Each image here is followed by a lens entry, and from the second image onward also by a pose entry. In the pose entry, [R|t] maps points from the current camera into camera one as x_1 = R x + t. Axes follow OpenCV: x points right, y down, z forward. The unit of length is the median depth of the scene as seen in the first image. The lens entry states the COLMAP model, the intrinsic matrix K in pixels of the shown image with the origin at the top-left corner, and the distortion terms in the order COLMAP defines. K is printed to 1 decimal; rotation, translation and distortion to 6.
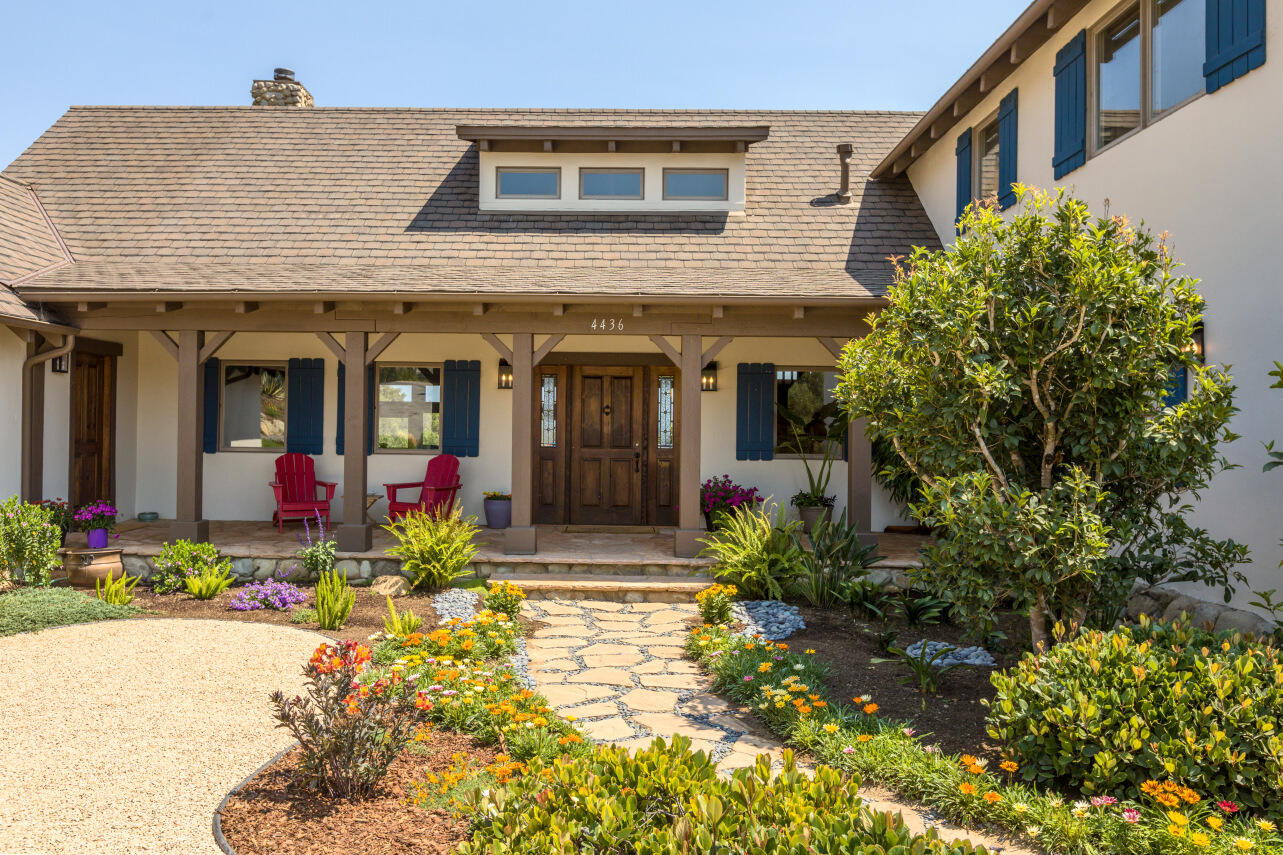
lens RADIAL K [[1011.1, 0, 597.1], [0, 1011.1, 418.3], [0, 0, 1]] dist [0.007079, -0.005627]
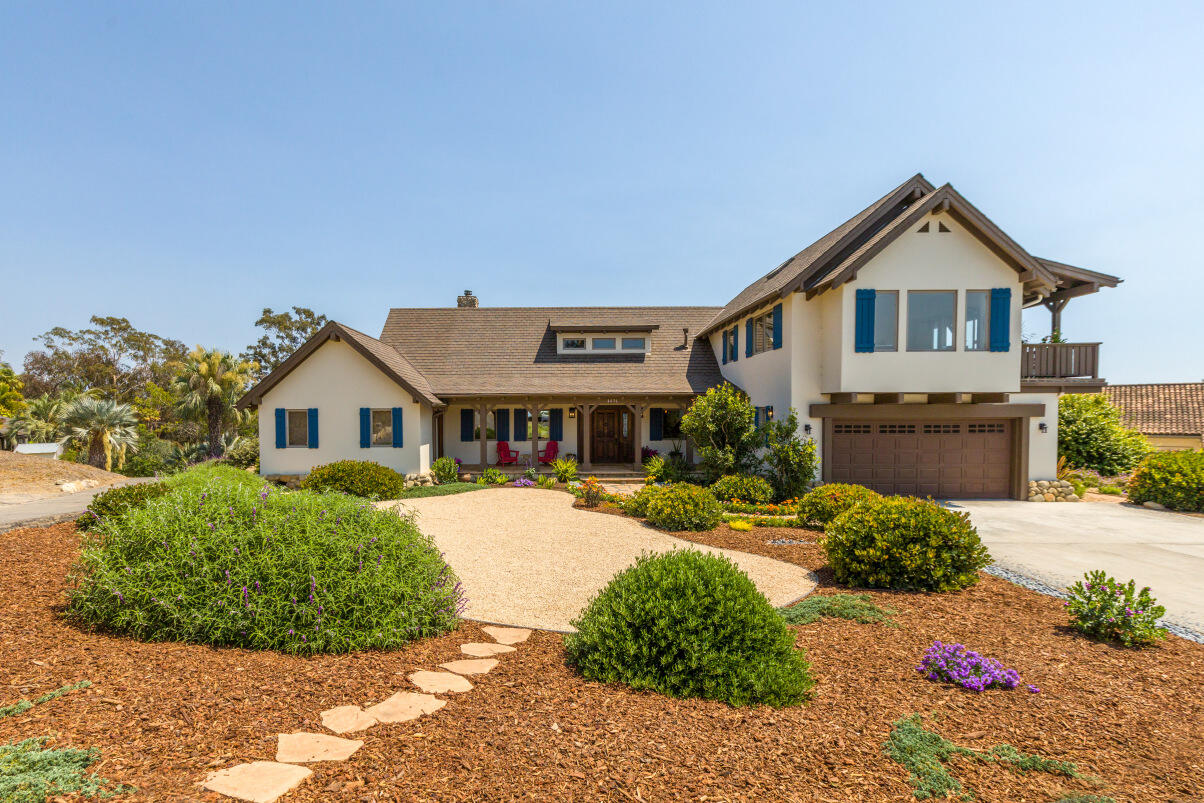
lens RADIAL K [[620.2, 0, 548.5], [0, 620.2, 435.0], [0, 0, 1]] dist [0.001770, 0.001546]
pose [[0.999795, -0.018222, 0.008817, -0.178814], [0.017828, 0.998921, 0.042887, -0.060239], [-0.009589, -0.042721, 0.999041, -0.832783]]
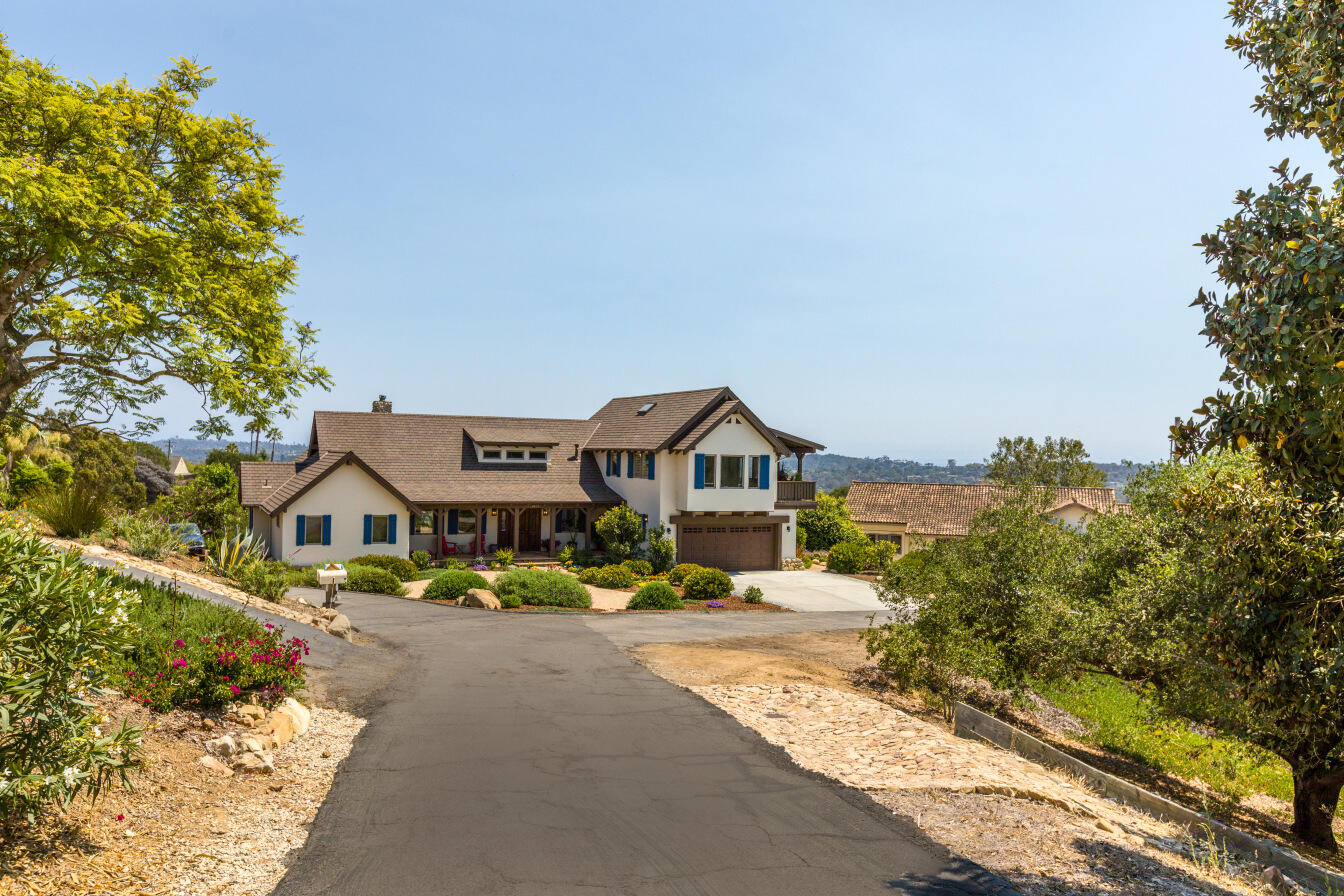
lens RADIAL K [[1059.2, 0, 679.1], [0, 1059.2, 454.4], [0, 0, 1]] dist [0.007079, -0.005627]
pose [[0.899443, 0.003166, 0.437026, -1.218914], [-0.012094, 0.999771, 0.017649, -0.342113], [-0.436870, -0.021160, 0.899276, -2.896691]]
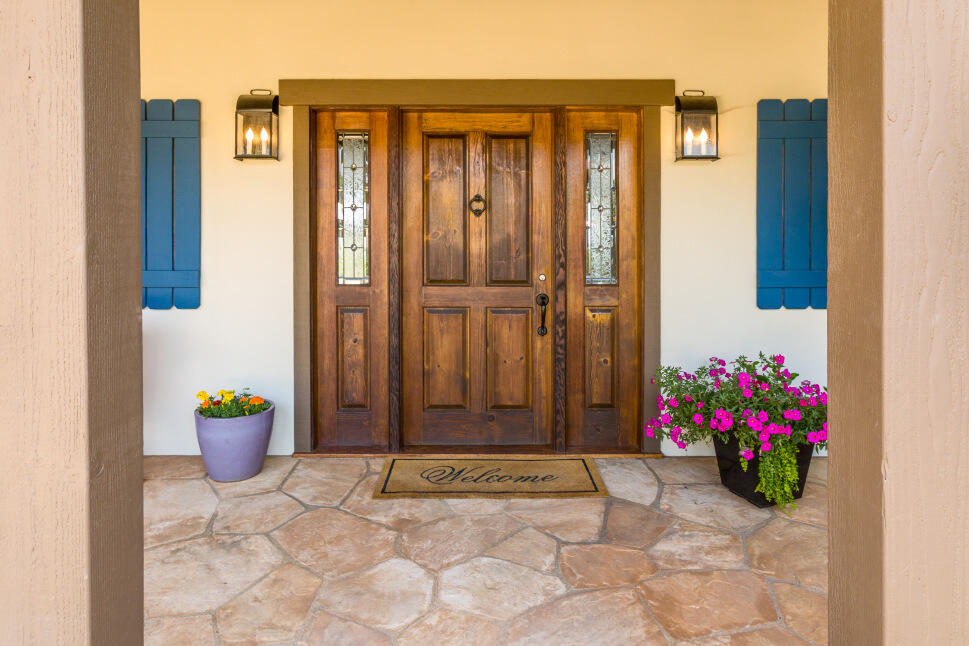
lens RADIAL K [[626.3, 0, 492.7], [0, 626.3, 252.3], [0, 0, 1]] dist [-0.006569, -0.000302]
pose [[0.998934, -0.013137, 0.044253, 0.003977], [0.012397, 0.999779, 0.016955, 0.009222], [-0.044466, -0.016388, 0.998876, 0.730259]]
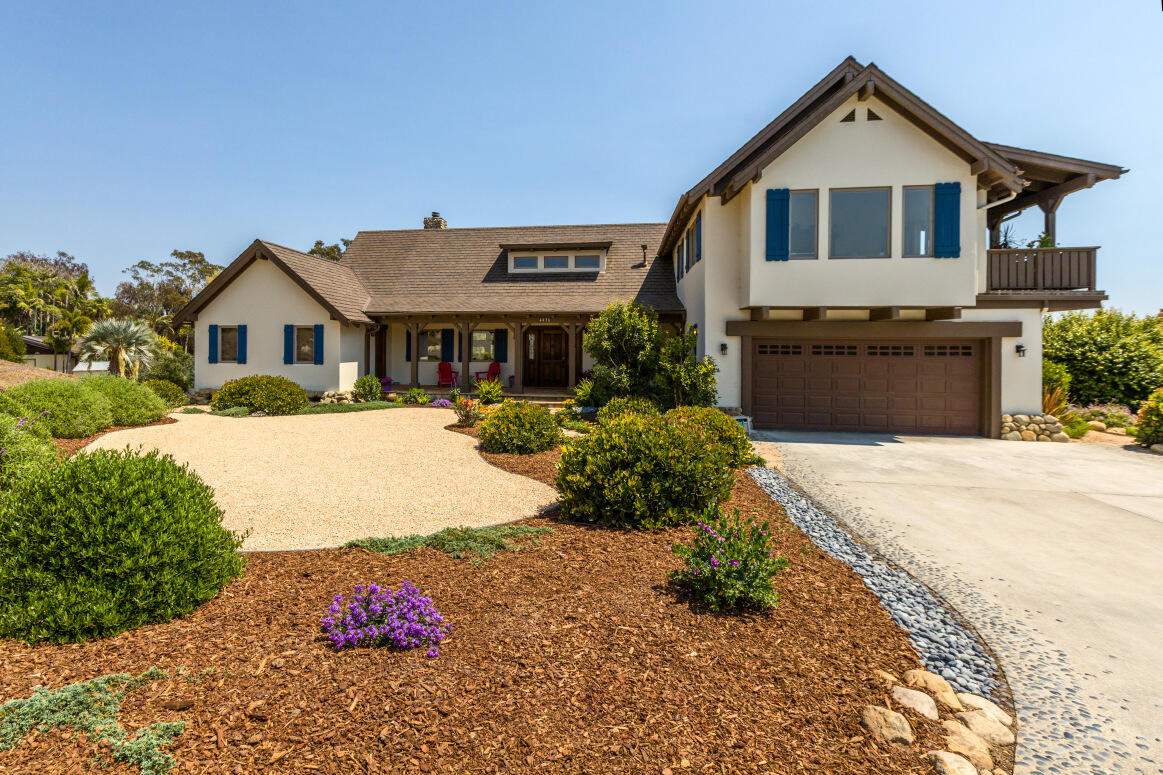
lens RADIAL K [[618.5, 0, 506.5], [0, 618.5, 344.4], [0, 0, 1]] dist [0.003118, -0.000953]
pose [[0.987355, -0.006999, -0.158367, 0.161255], [0.008140, 0.999945, 0.006559, -0.025928], [0.158313, -0.007765, 0.987358, -0.738142]]
